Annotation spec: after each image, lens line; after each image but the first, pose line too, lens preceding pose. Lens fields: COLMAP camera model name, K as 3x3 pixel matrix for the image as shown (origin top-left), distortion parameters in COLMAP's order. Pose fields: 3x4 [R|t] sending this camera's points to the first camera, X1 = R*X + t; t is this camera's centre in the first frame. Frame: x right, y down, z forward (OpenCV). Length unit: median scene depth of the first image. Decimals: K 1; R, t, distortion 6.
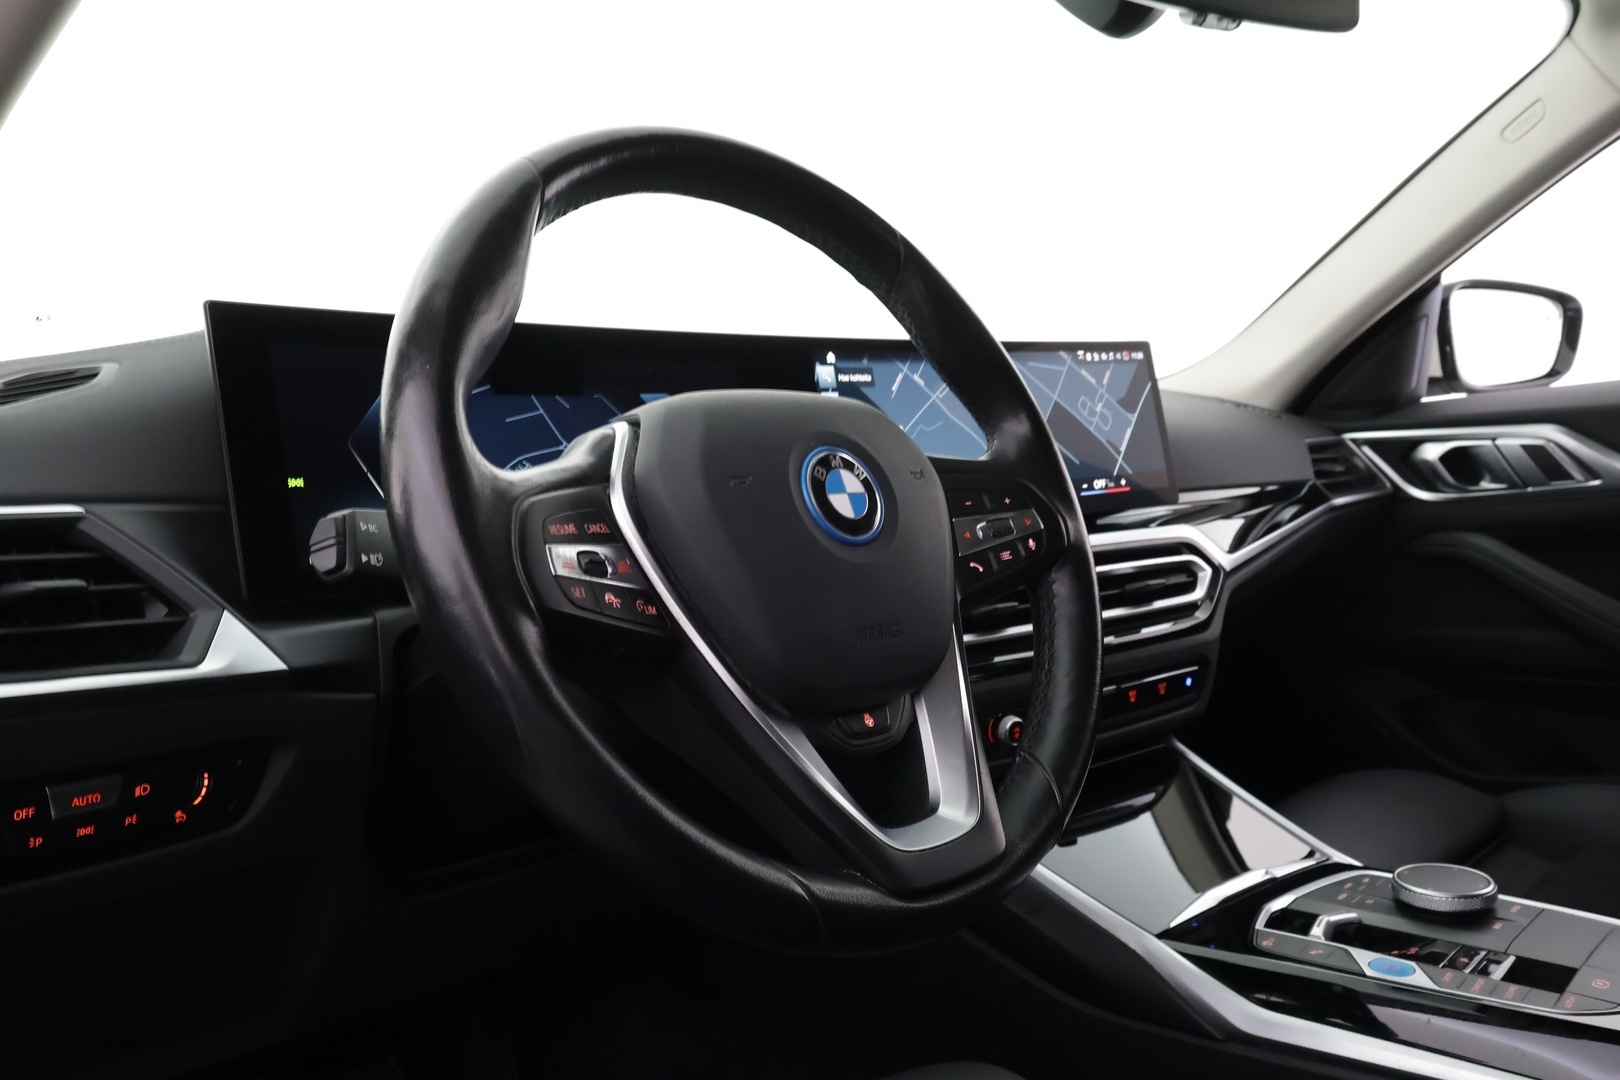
lens RADIAL K [[1228.8, 0, 809.6], [0, 1228.8, 539.6], [0, 0, 1]] dist [0.010883, 0.000711]
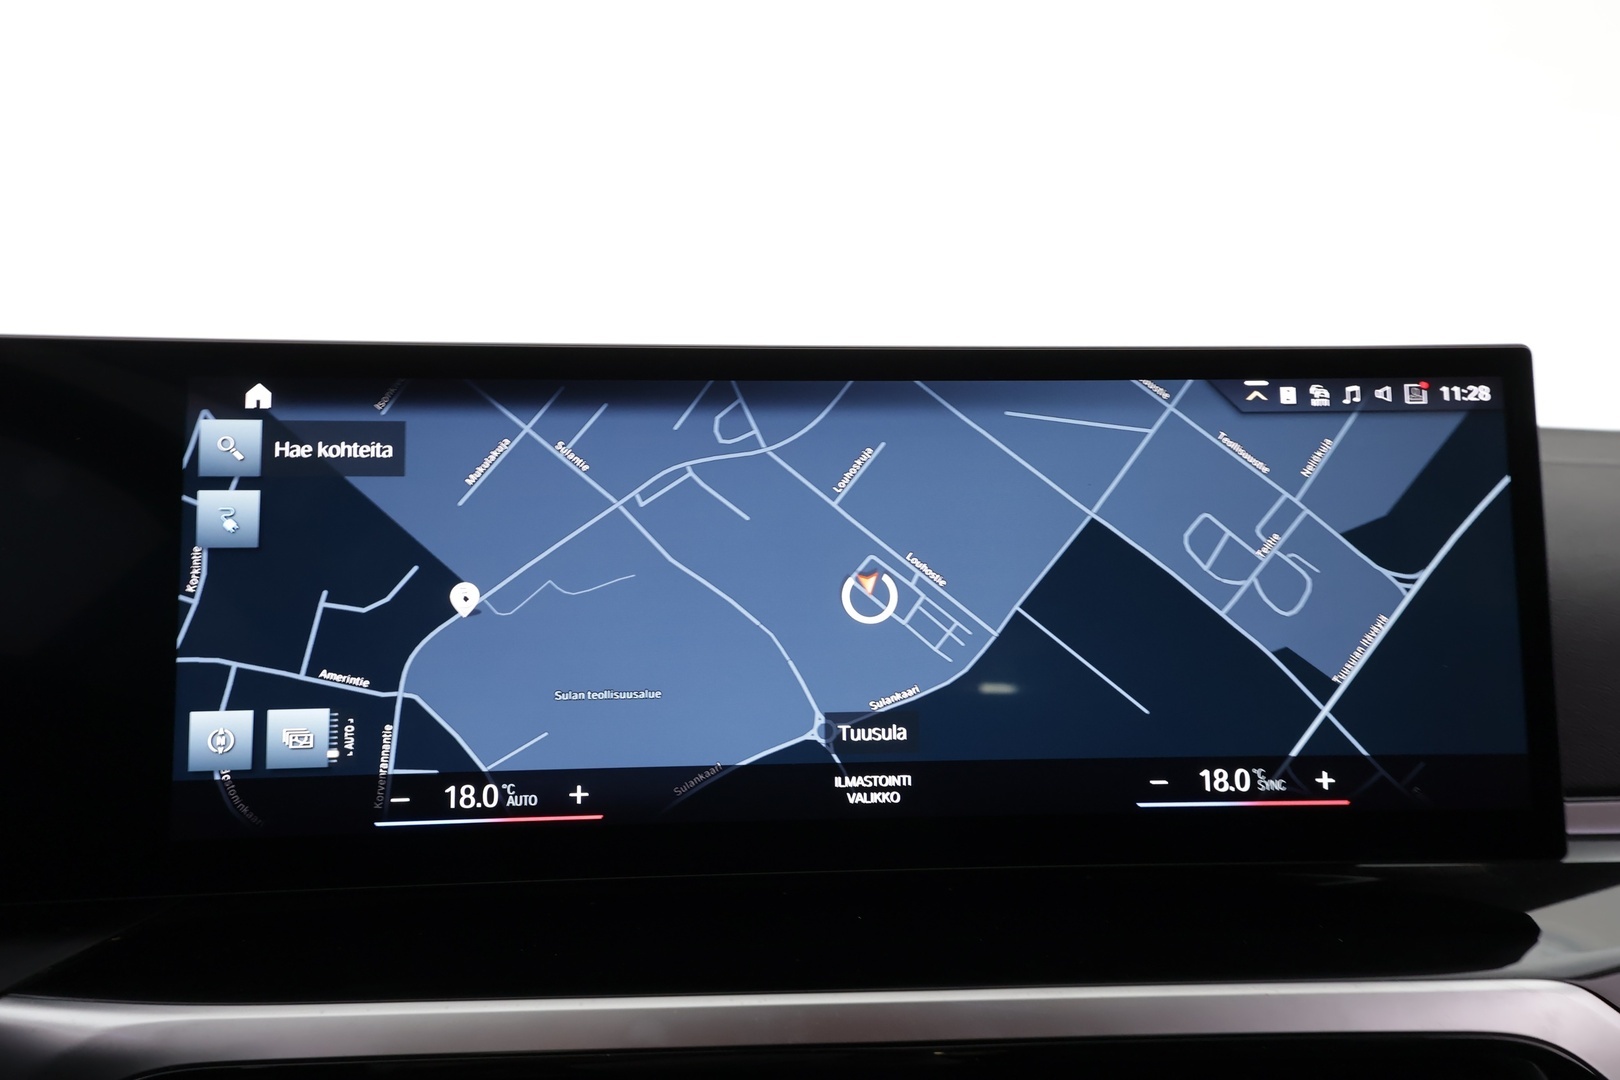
lens RADIAL K [[980.2, 0, 806.6], [0, 980.2, 555.4], [0, 0, 1]] dist [-0.001772, -0.001163]
pose [[0.823124, 0.115500, -0.555992, 0.287101], [-0.085597, 0.993146, 0.079591, -0.118737], [0.561373, -0.017922, 0.827369, 0.725116]]
